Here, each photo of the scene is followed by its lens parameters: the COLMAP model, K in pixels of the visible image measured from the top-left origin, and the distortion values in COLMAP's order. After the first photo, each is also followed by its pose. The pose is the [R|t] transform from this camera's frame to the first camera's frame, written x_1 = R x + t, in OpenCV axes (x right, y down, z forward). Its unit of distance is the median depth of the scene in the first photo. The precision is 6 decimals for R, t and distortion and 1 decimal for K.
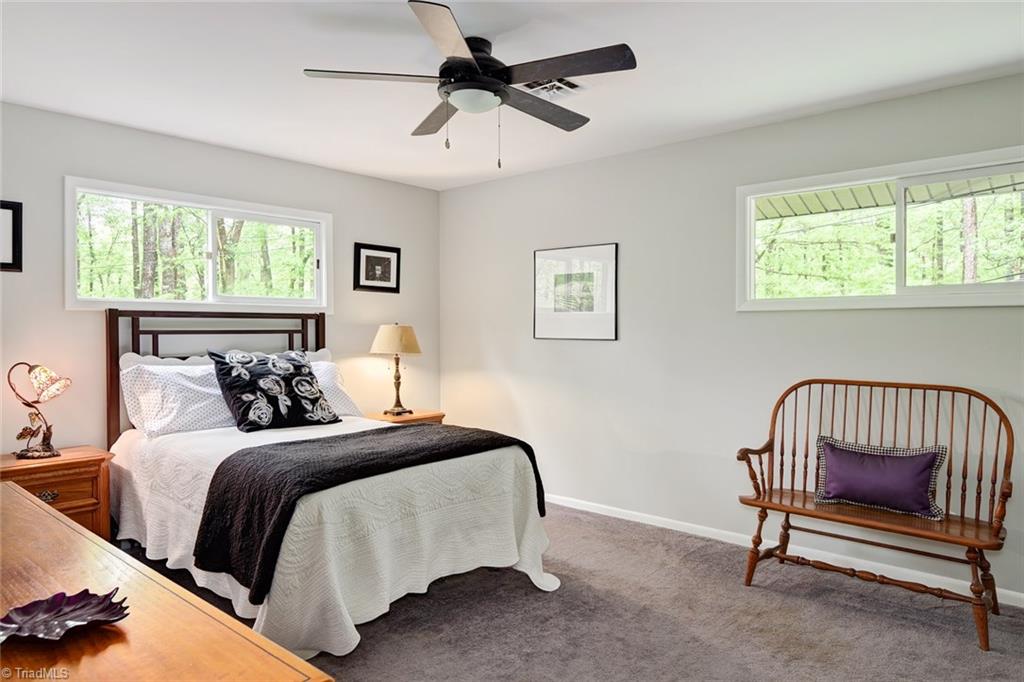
lens RADIAL K [[679.8, 0, 508.7], [0, 679.8, 340.8], [0, 0, 1]] dist [0.000818, 0.000893]
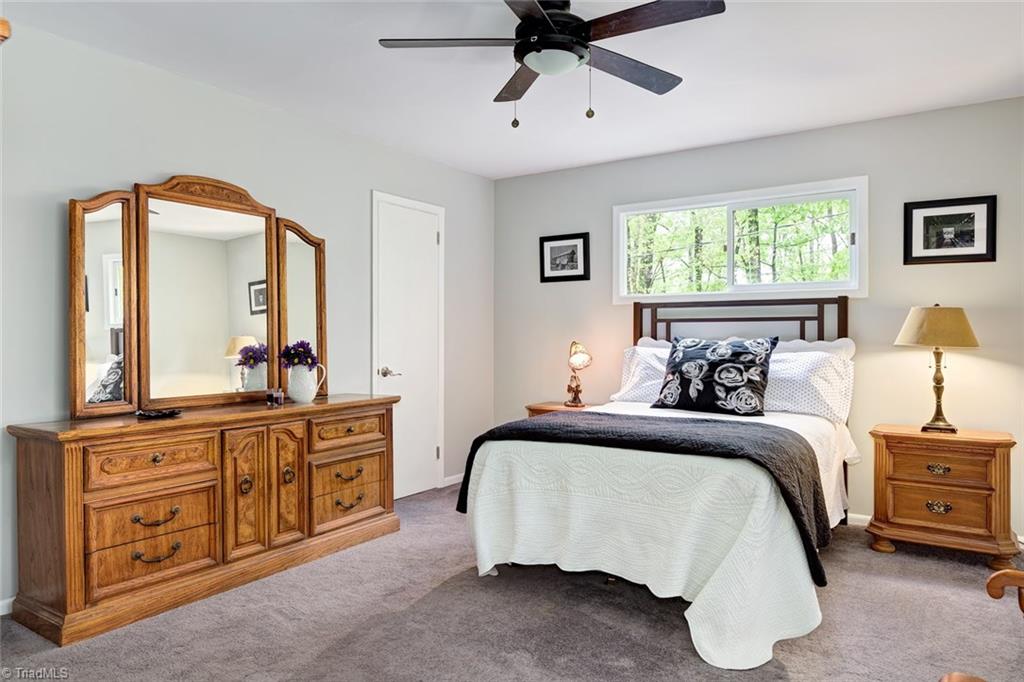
lens RADIAL K [[679.8, 0, 509.4], [0, 679.8, 340.3], [0, 0, 1]] dist [0.000818, 0.000893]
pose [[0.117307, 0.005611, -0.993080, 0.534556], [-0.019192, 0.999810, 0.003382, 0.019854], [0.992910, 0.018662, 0.117392, 0.499289]]
